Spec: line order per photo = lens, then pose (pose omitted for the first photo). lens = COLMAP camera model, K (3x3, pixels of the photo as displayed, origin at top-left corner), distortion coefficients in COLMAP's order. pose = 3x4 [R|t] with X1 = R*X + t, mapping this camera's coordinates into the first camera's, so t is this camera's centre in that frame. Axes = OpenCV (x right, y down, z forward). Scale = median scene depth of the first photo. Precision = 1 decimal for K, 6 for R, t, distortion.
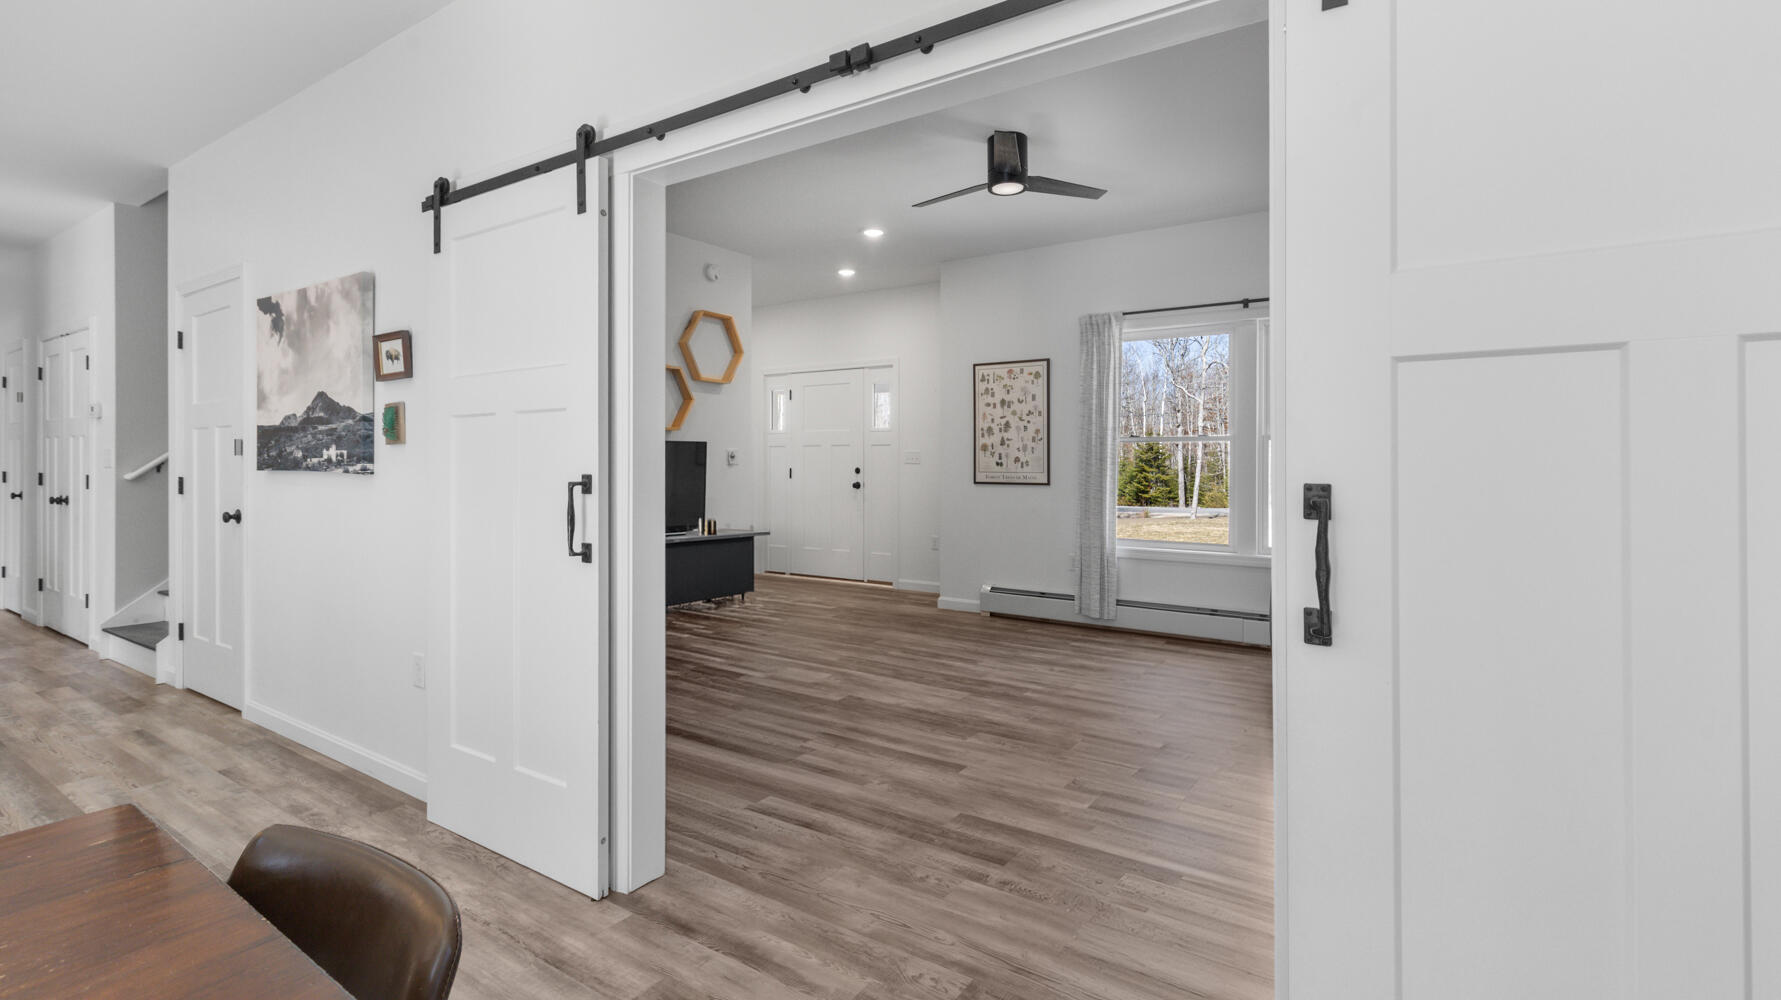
lens RADIAL K [[816.0, 0, 912.9], [0, 816.0, 459.1], [0, 0, 1]] dist [0.003196, 0.000811]
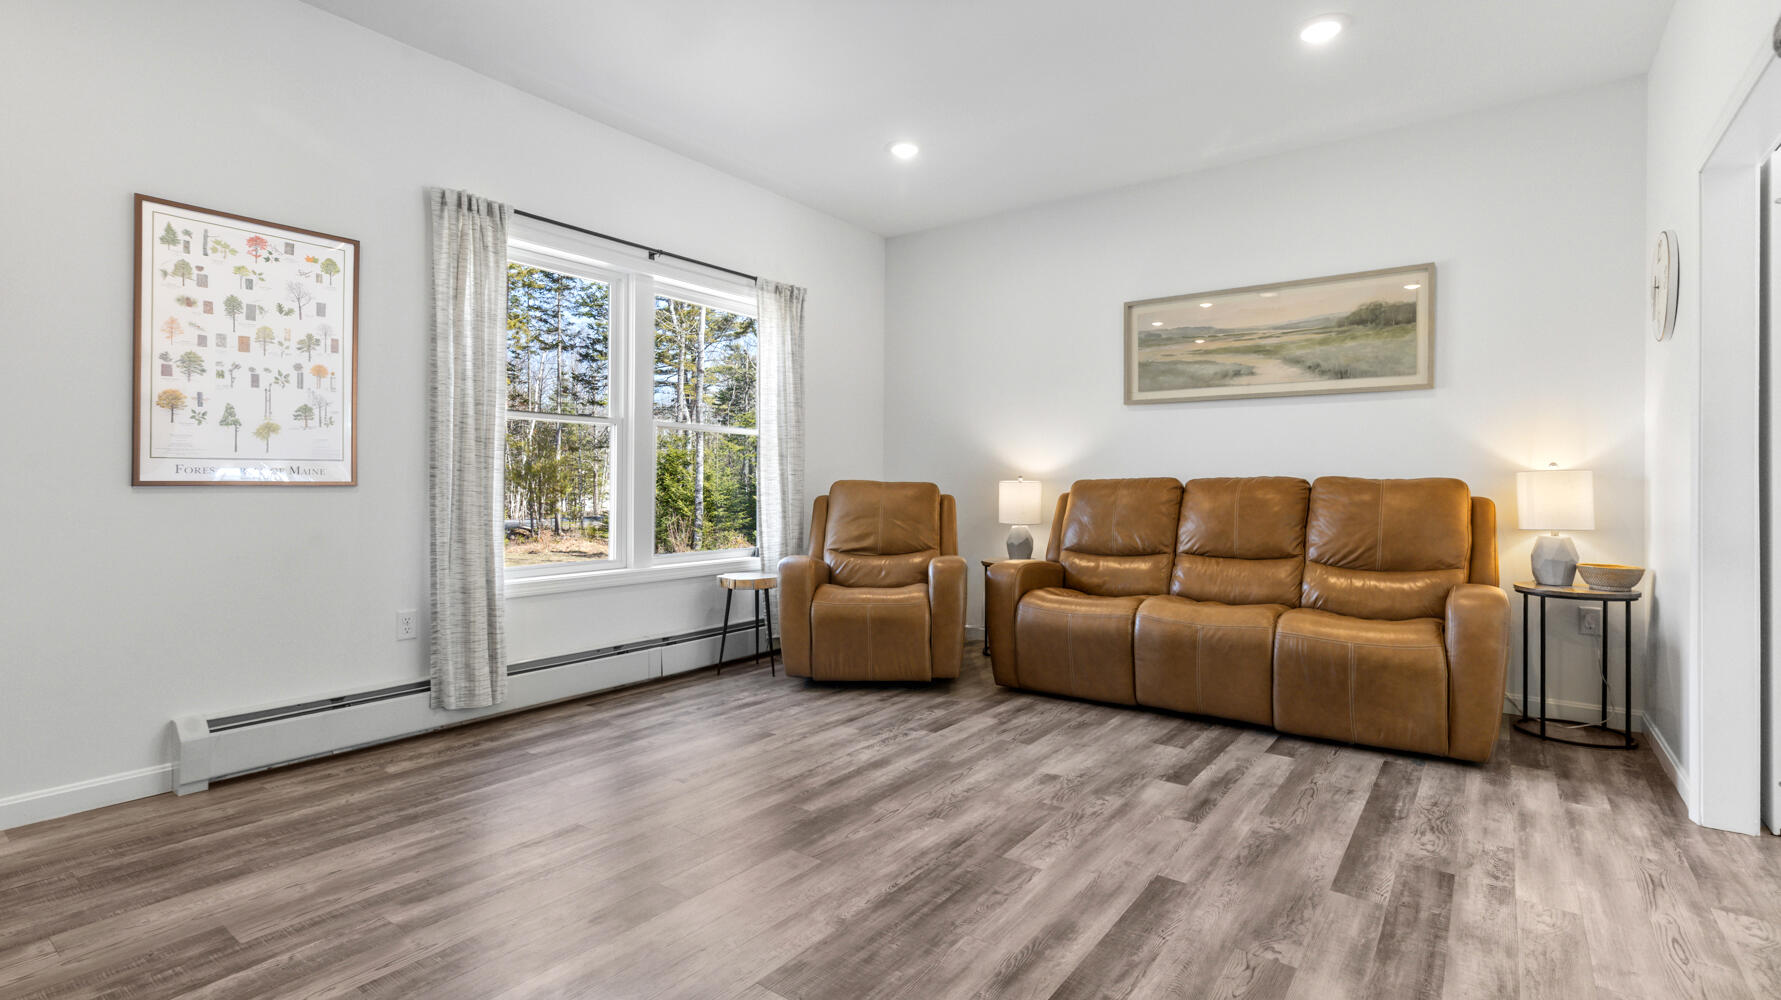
lens RADIAL K [[819.8, 0, 882.8], [0, 819.8, 478.6], [0, 0, 1]] dist [0.003451, -0.000013]
pose [[0.058200, 0.005526, 0.998290, -0.327603], [-0.003366, 0.999980, -0.005339, 0.028544], [-0.998299, -0.003050, 0.058218, 0.624553]]
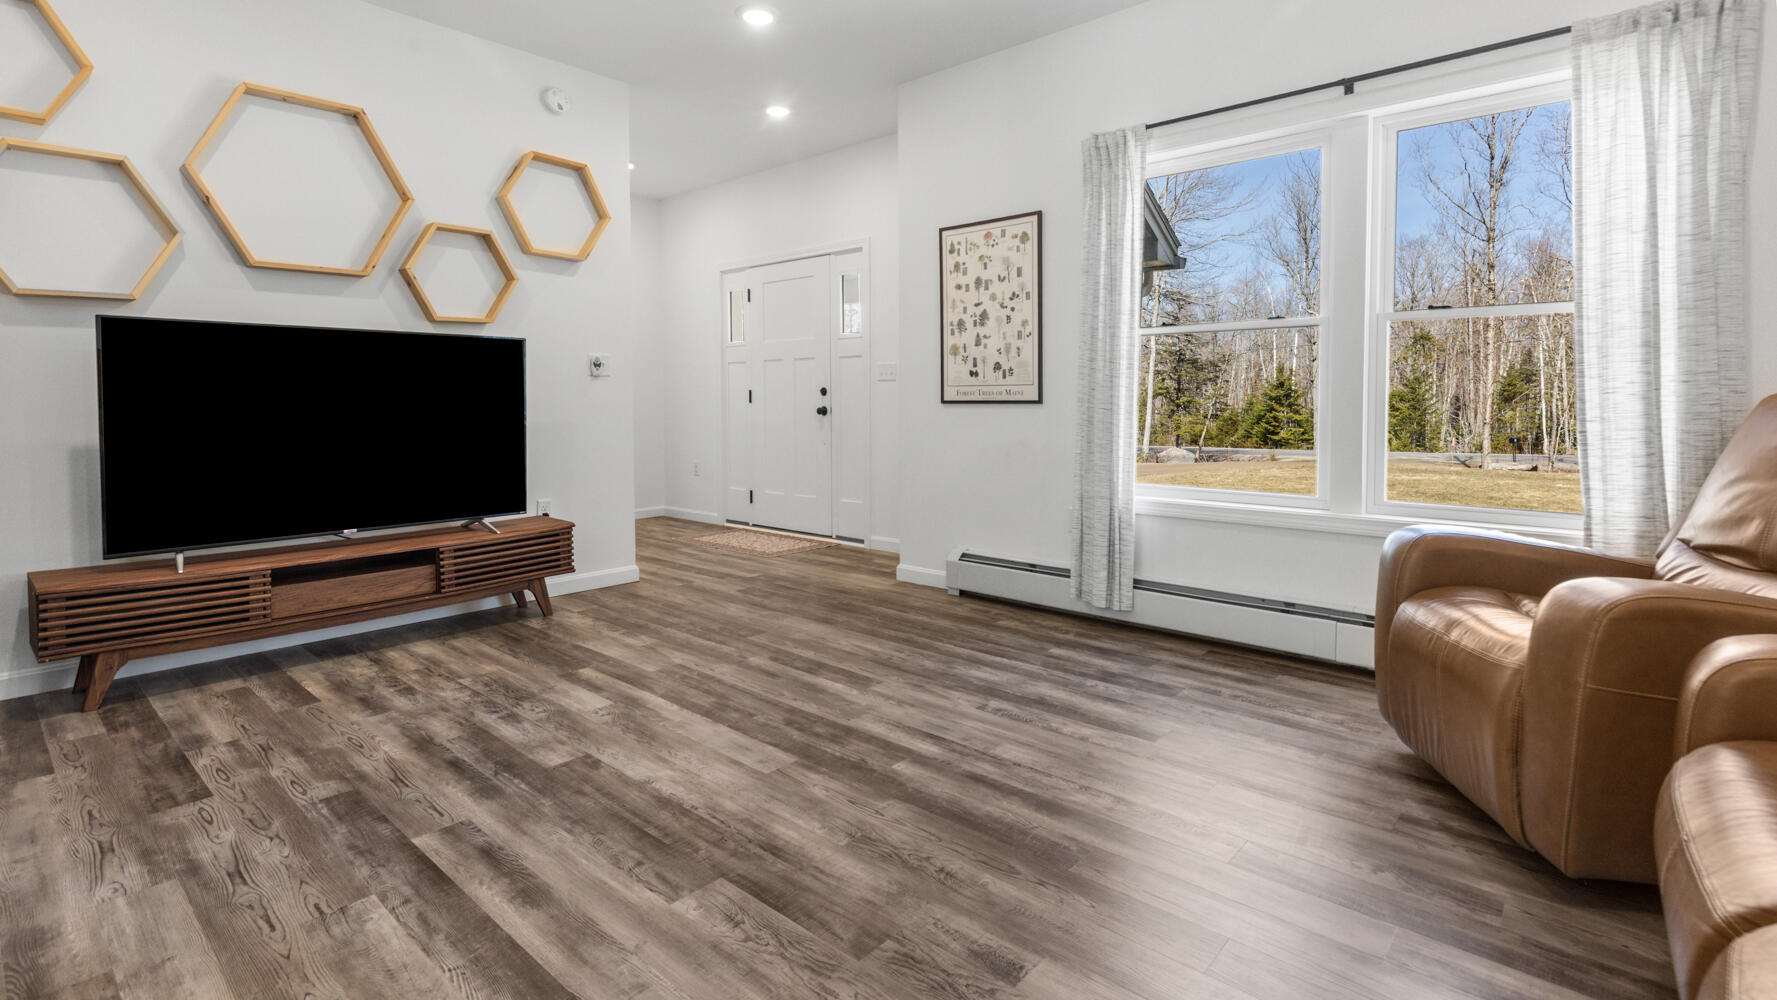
lens RADIAL K [[831.8, 0, 930.0], [0, 831.8, 424.2], [0, 0, 1]] dist [0.010907, -0.000664]
pose [[0.992508, 0.001418, -0.122175, 0.157564], [0.002059, 0.999596, 0.028331, 0.029047], [0.122166, -0.028370, 0.992104, 0.311682]]
